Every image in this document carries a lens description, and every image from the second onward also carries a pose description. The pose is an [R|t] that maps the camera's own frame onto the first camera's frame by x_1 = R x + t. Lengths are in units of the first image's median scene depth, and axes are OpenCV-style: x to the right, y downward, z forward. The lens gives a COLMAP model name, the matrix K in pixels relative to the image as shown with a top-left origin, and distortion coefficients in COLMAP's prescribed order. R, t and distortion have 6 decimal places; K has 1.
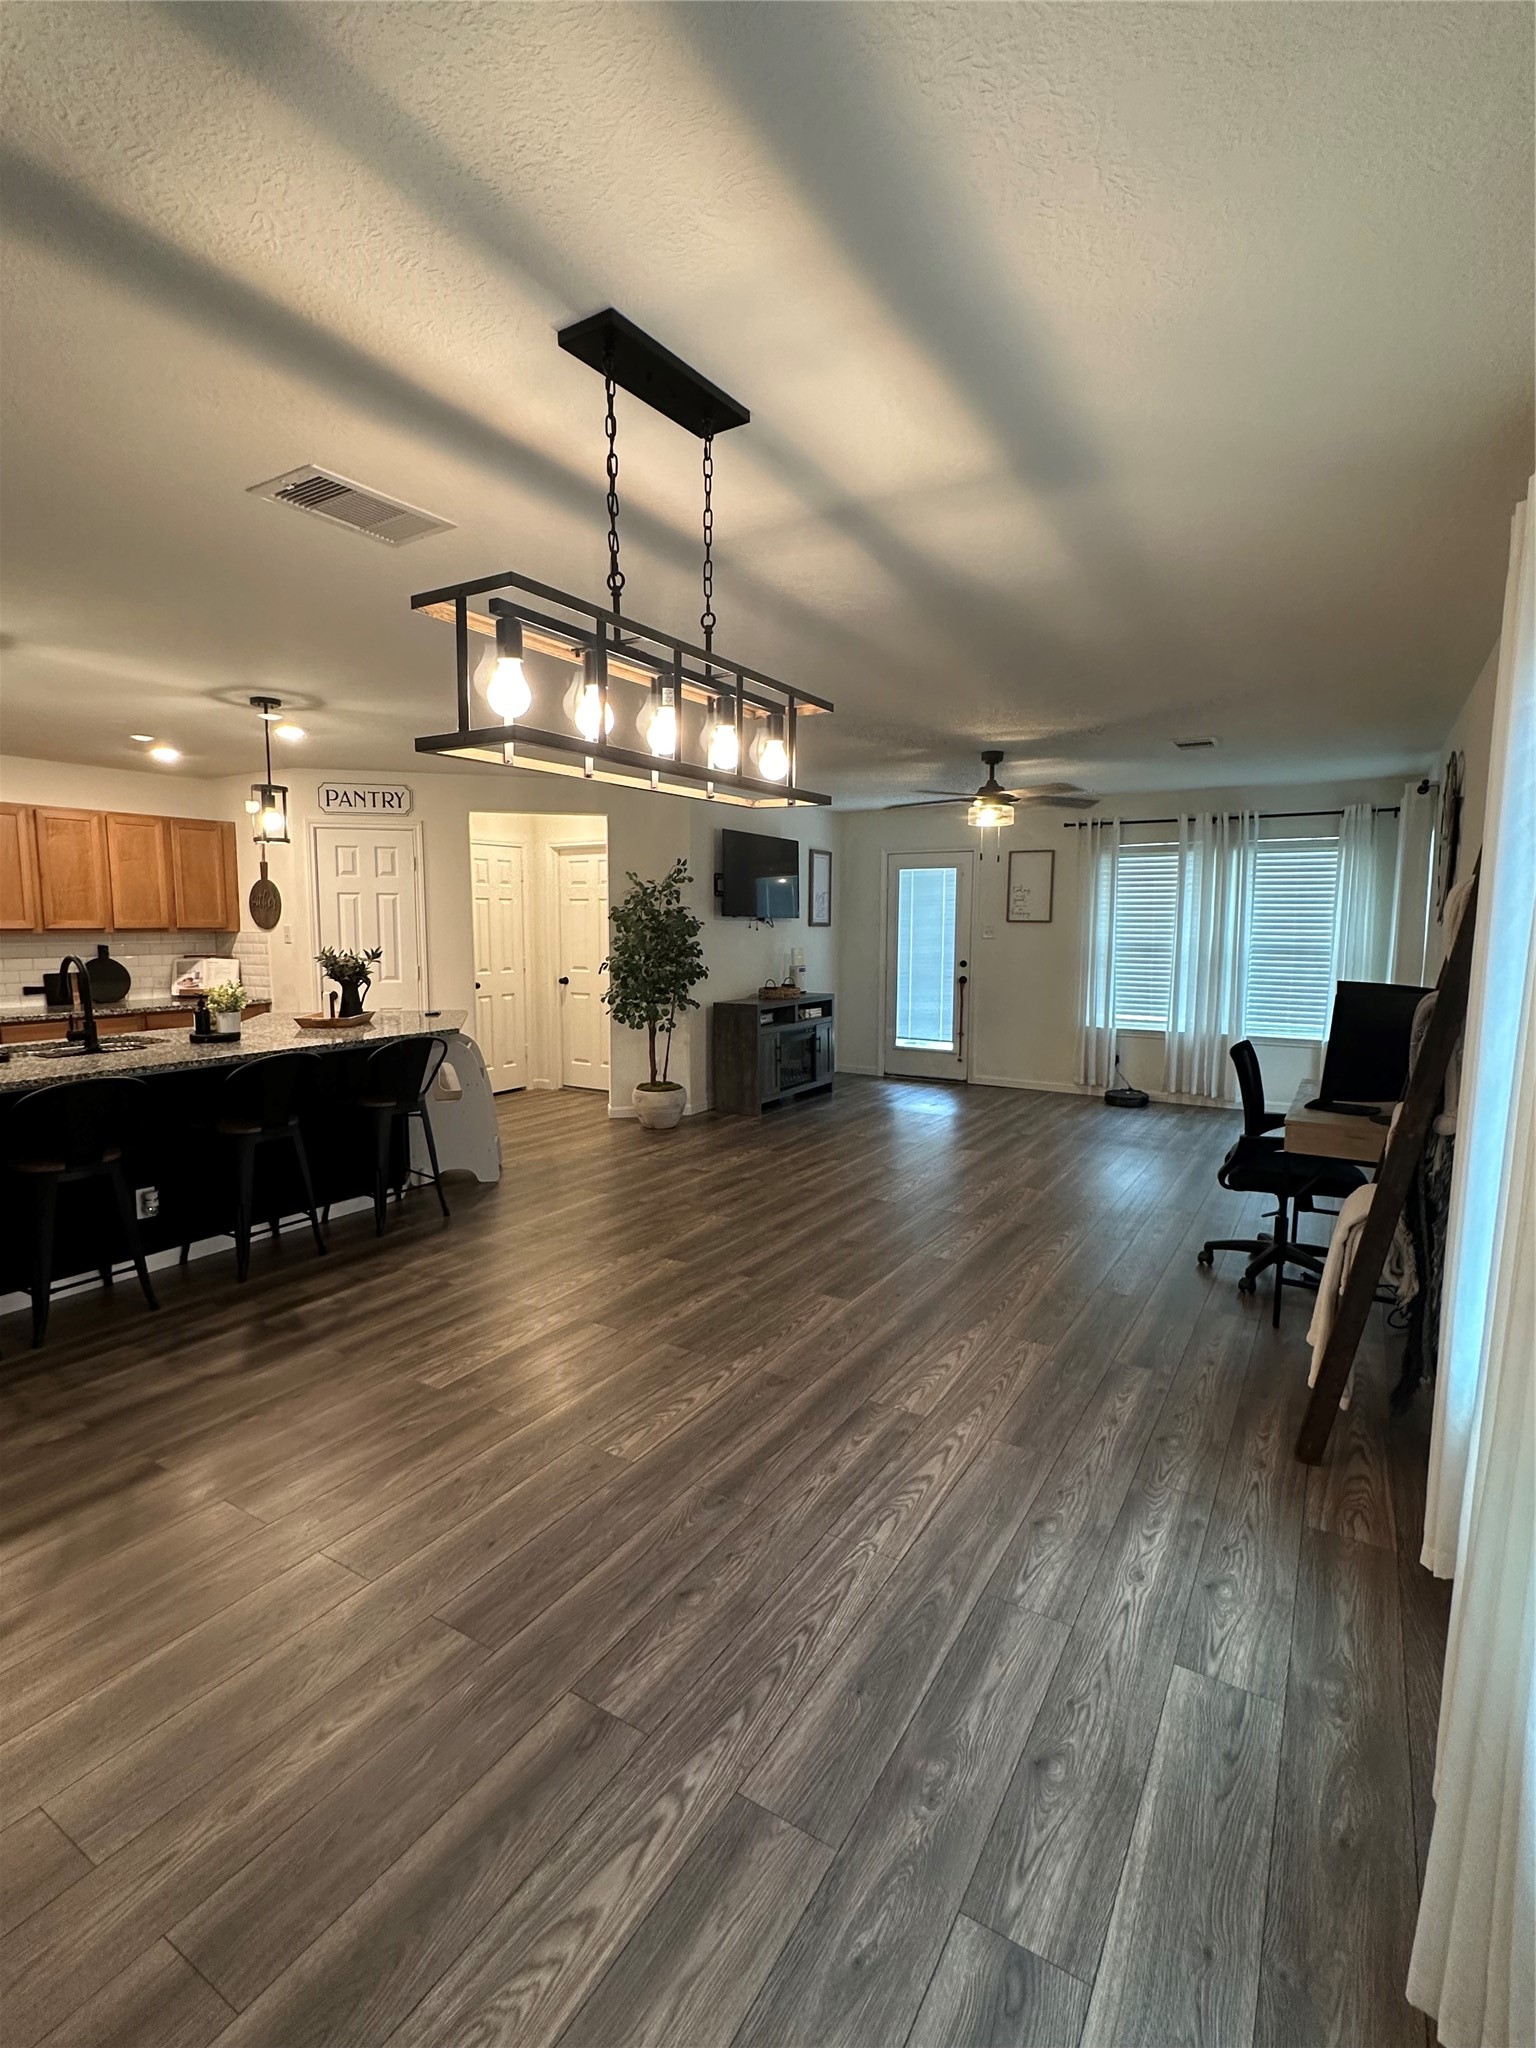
lens RADIAL K [[960.2, 0, 766.4], [0, 960.2, 1024.1], [0, 0, 1]] dist [-0.000786, -0.000397]
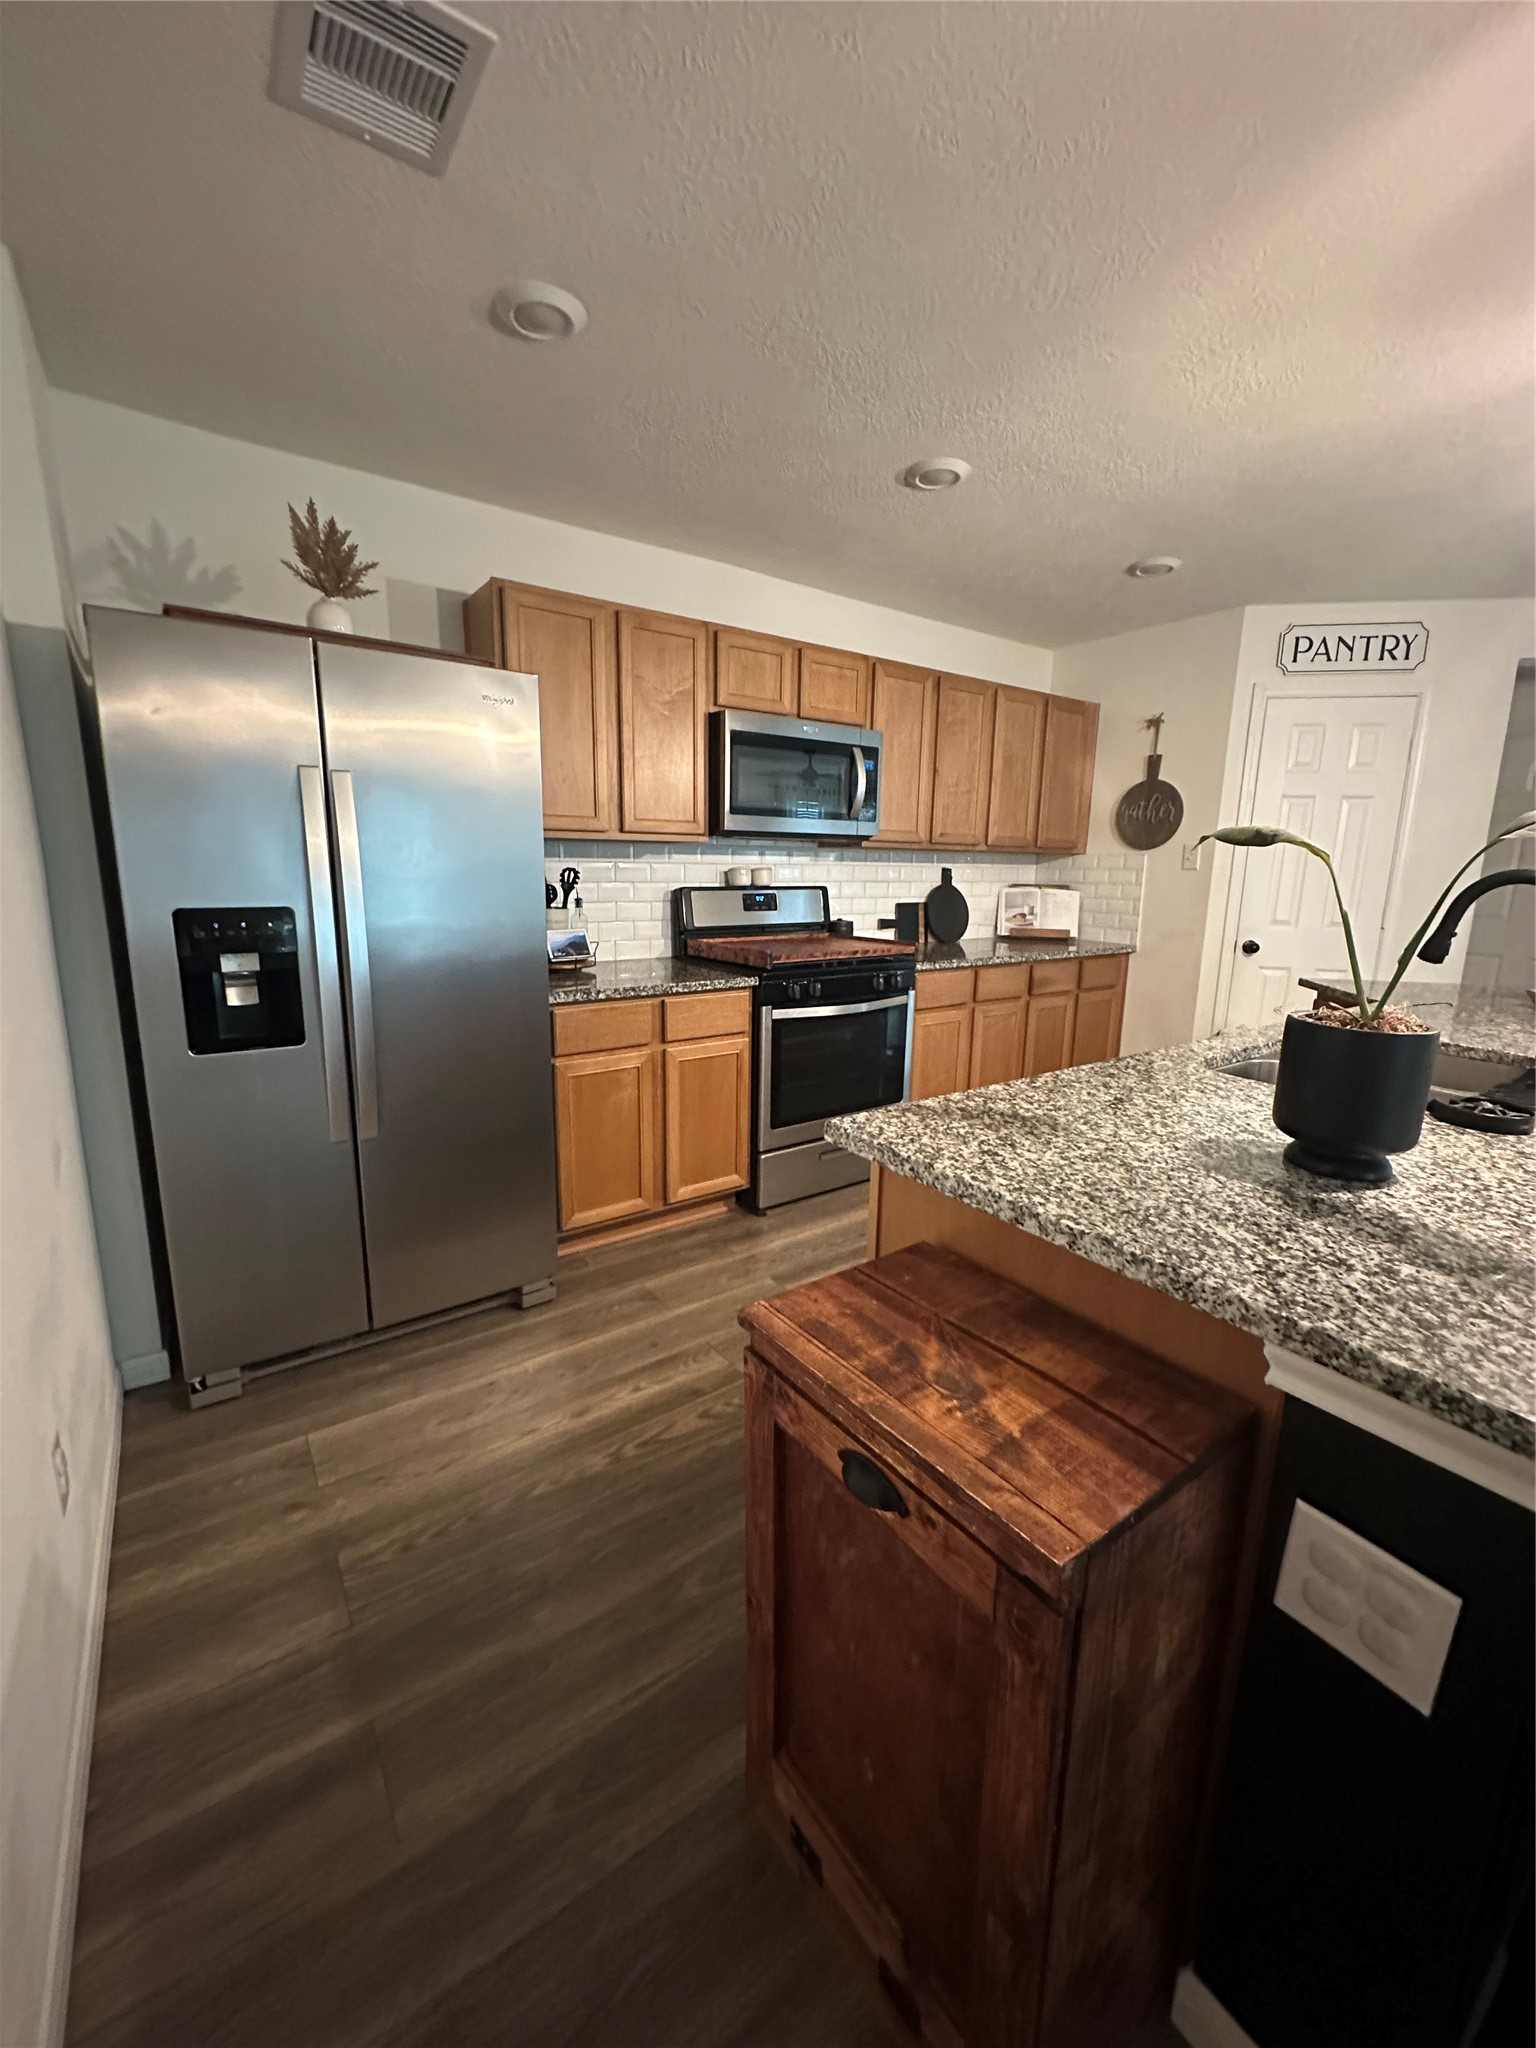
lens RADIAL K [[822.5, 0, 778.6], [0, 822.5, 1021.8], [0, 0, 1]] dist [0.001296, -0.000037]
pose [[0.923125, 0.082351, -0.375577, -0.545233], [-0.053053, 0.994732, 0.087711, -0.008725], [0.380821, -0.061043, 0.922631, 0.312865]]
